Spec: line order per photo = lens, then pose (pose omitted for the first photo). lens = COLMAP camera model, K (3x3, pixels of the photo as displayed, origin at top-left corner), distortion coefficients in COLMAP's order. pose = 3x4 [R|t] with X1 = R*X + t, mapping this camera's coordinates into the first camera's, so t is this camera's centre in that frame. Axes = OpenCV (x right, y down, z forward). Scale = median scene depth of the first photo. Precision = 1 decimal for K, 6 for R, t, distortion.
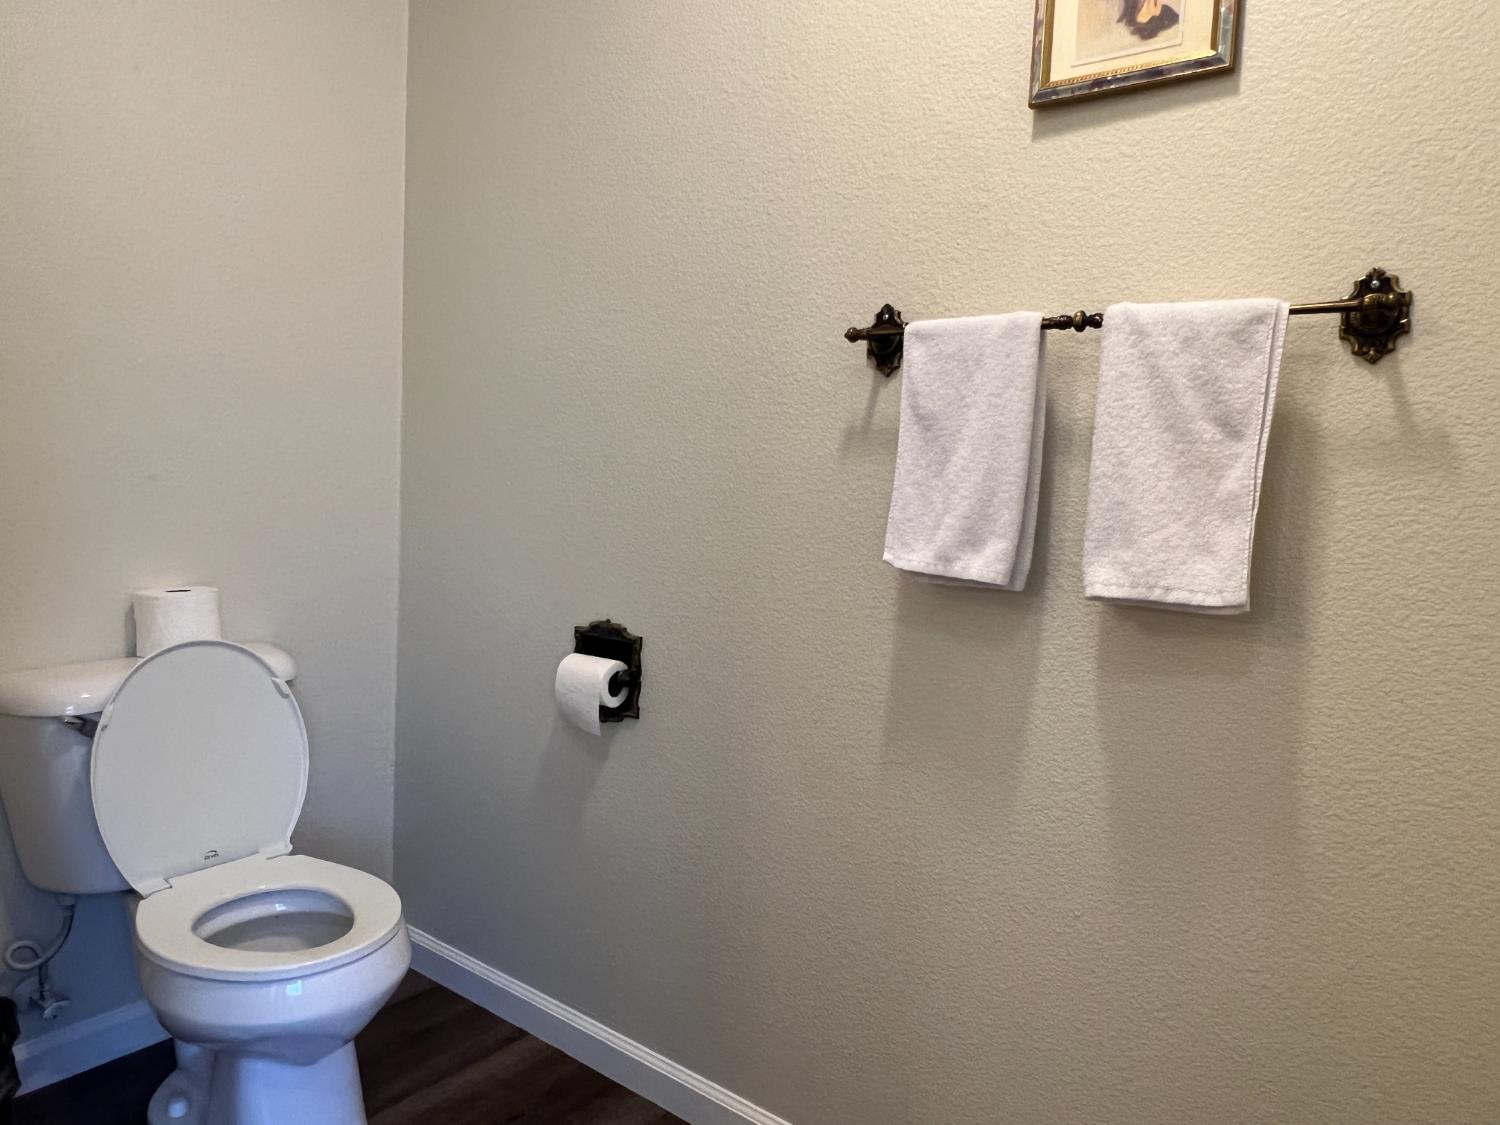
lens RADIAL K [[997.6, 0, 746.9], [0, 997.6, 578.2], [0, 0, 1]] dist [0.004553, -0.005008]
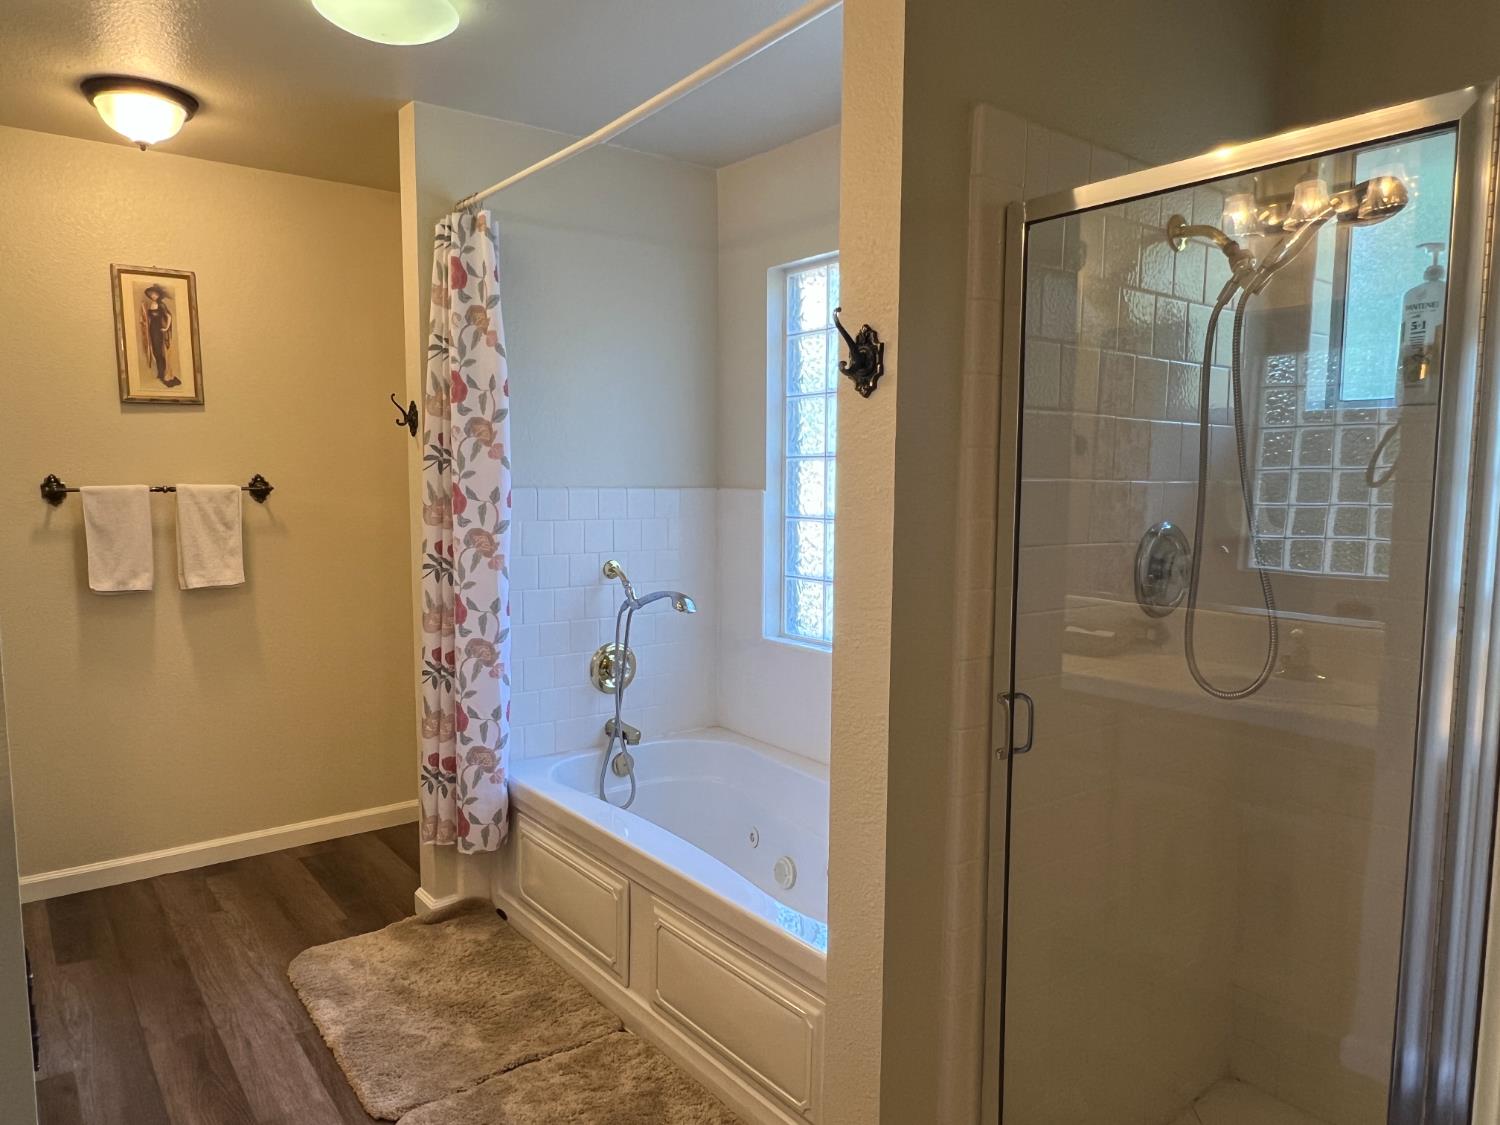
lens RADIAL K [[997.6, 0, 747.4], [0, 997.6, 573.4], [0, 0, 1]] dist [0.004553, -0.005008]
pose [[0.278747, -0.135836, 0.950709, -1.868564], [0.110836, 0.987882, 0.108650, -0.153903], [-0.953947, 0.075087, 0.290425, -1.302653]]
